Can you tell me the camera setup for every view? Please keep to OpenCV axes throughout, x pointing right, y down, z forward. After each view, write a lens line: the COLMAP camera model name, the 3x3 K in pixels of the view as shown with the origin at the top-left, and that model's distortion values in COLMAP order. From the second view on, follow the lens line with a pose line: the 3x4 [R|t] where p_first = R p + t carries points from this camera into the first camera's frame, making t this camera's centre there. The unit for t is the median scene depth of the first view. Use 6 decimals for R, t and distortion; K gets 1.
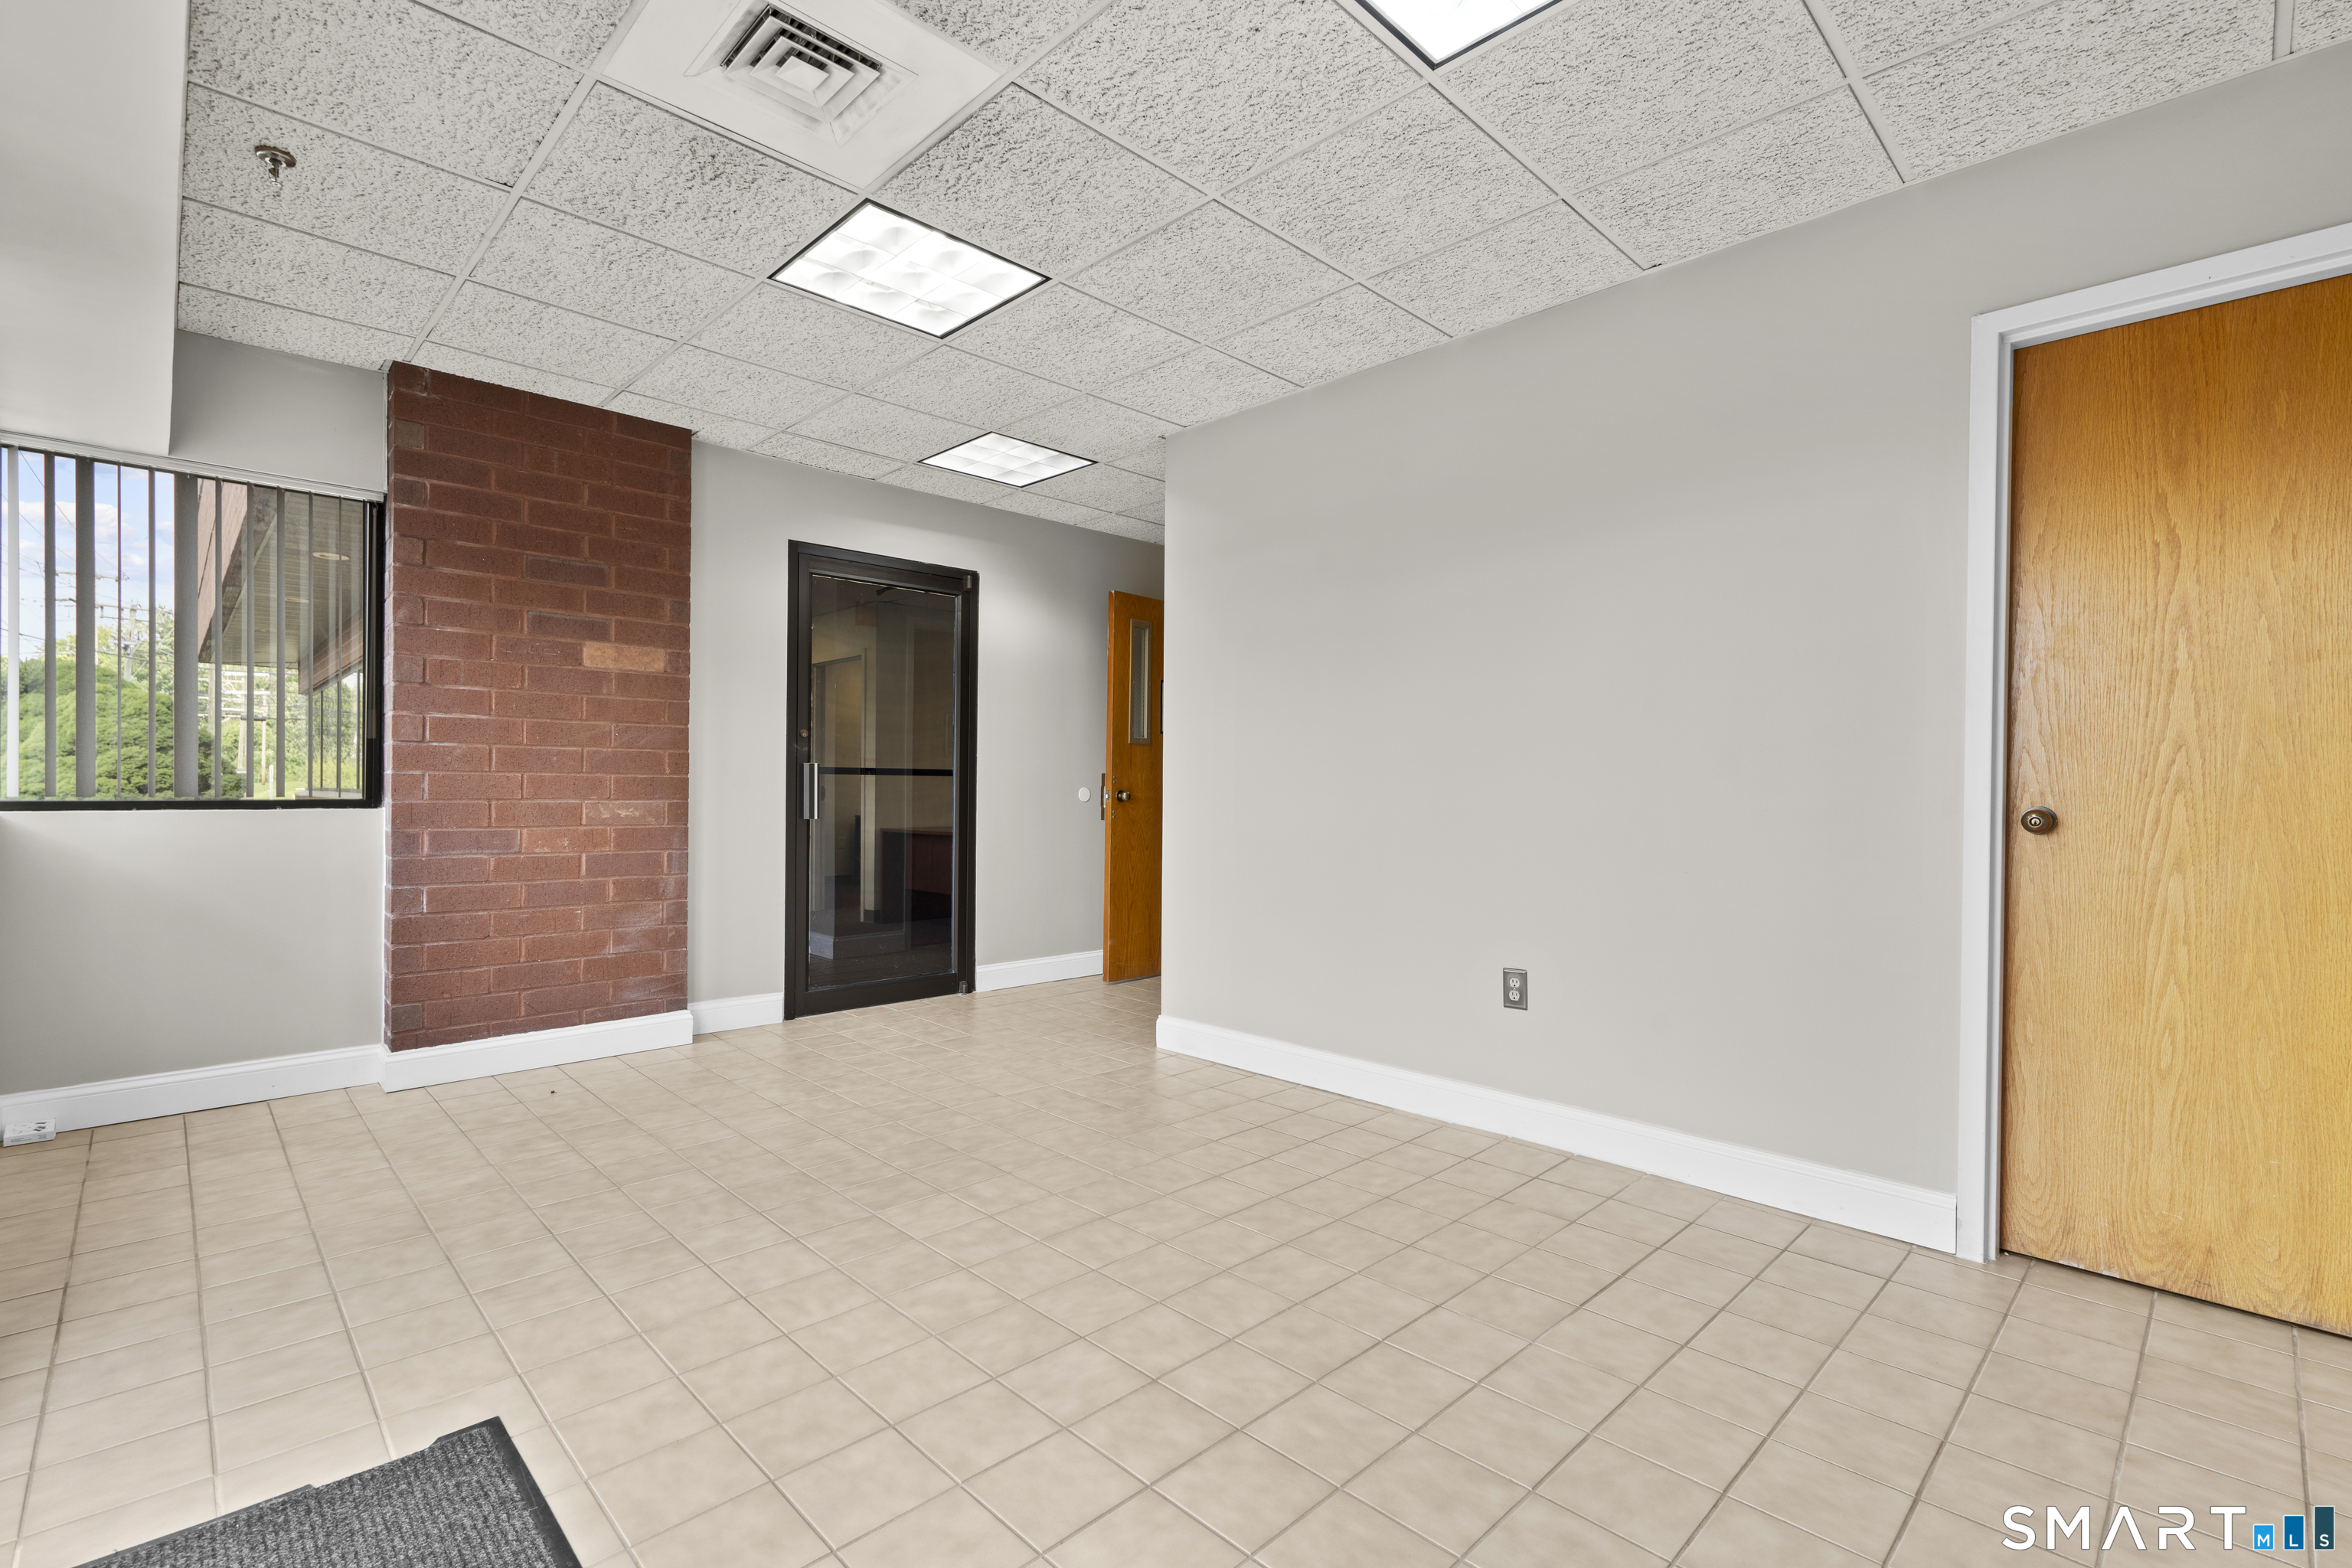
lens RADIAL K [[1051.9, 0, 1180.2], [0, 1051.9, 789.4], [0, 0, 1]] dist [-0.004795, 0.002614]
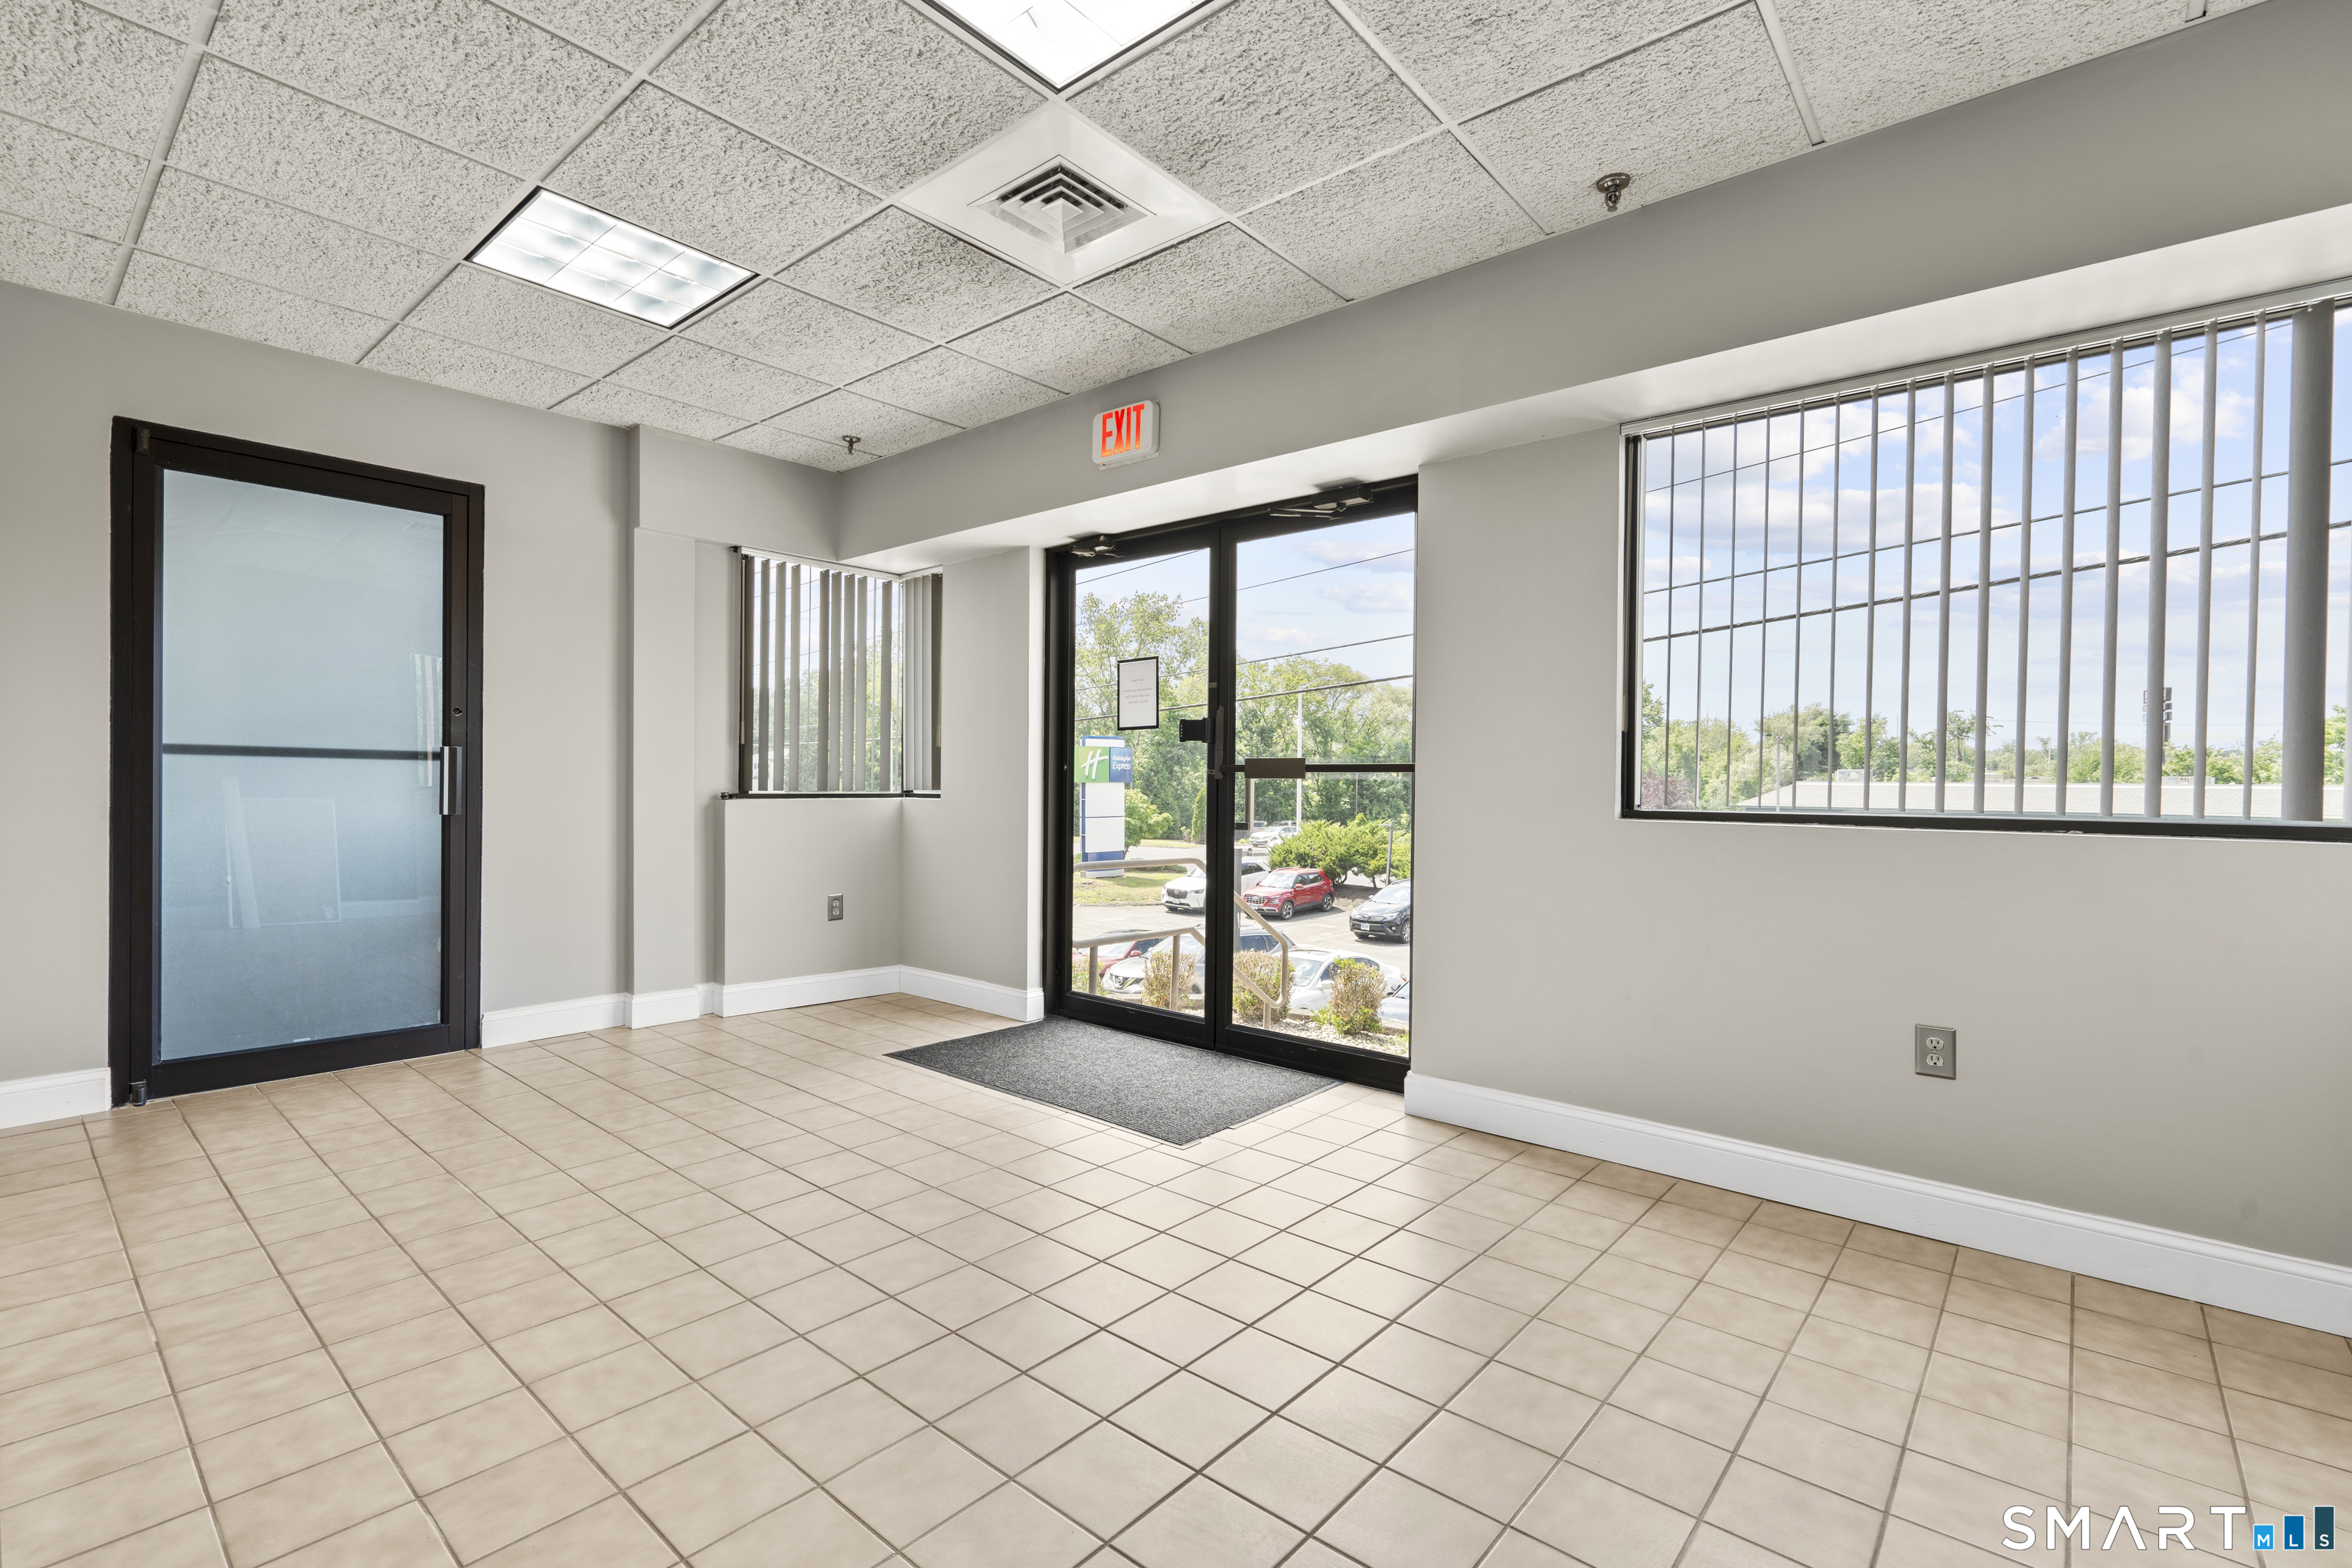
lens RADIAL K [[1051.9, 0, 1168.5], [0, 1051.9, 789.4], [0, 0, 1]] dist [-0.004795, 0.002614]
pose [[-0.996752, -0.017052, -0.078707, -0.341830], [-0.017473, 0.999836, 0.004674, -0.001415], [0.078614, 0.006034, -0.996887, 1.924854]]
